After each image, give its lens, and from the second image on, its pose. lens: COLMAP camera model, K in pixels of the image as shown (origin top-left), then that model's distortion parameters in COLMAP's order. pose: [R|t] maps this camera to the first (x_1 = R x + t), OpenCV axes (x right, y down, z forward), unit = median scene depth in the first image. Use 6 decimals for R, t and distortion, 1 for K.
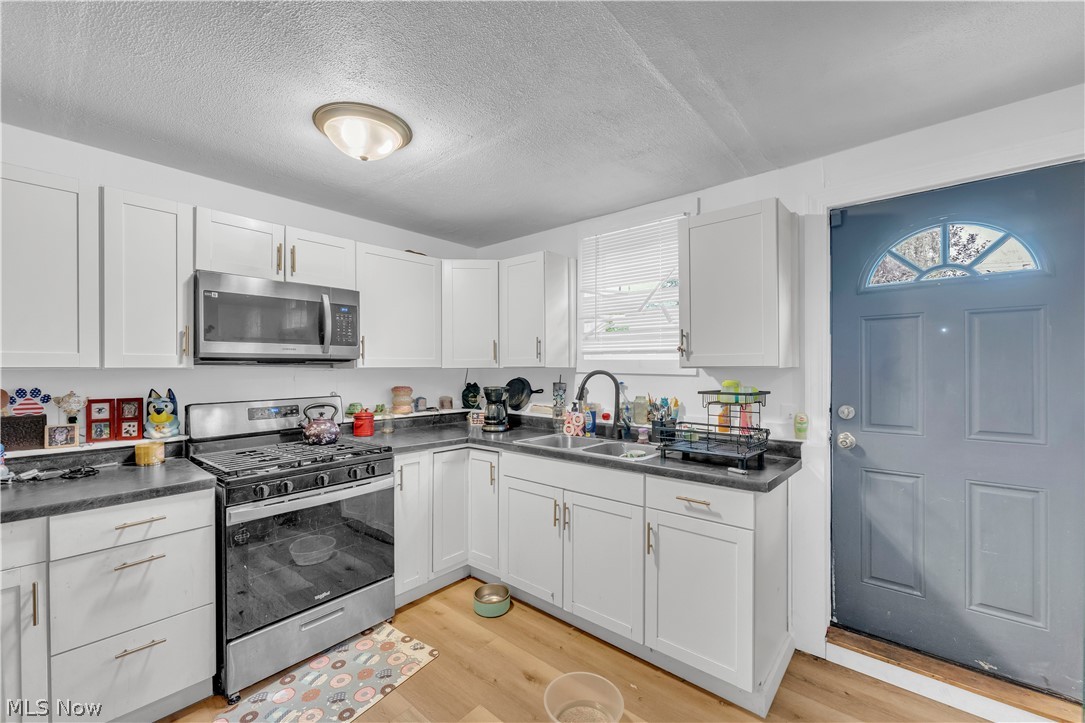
lens RADIAL K [[438.1, 0, 542.2], [0, 438.1, 365.4], [0, 0, 1]] dist [-0.024134, -0.000156]
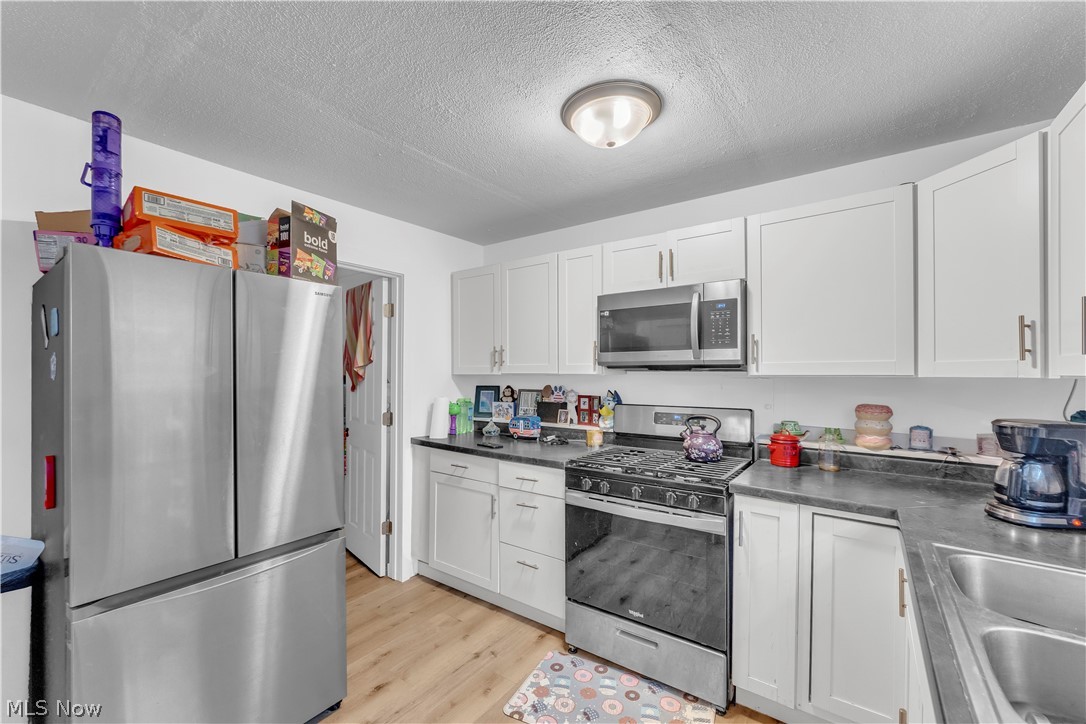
lens RADIAL K [[458.8, 0, 538.9], [0, 458.8, 370.9], [0, 0, 1]] dist [0.000313, 0.000212]
pose [[0.044344, 0.004122, -0.999008, 0.502214], [0.005923, 0.999973, 0.004389, -0.010906], [0.998999, -0.006112, 0.044318, 0.755514]]
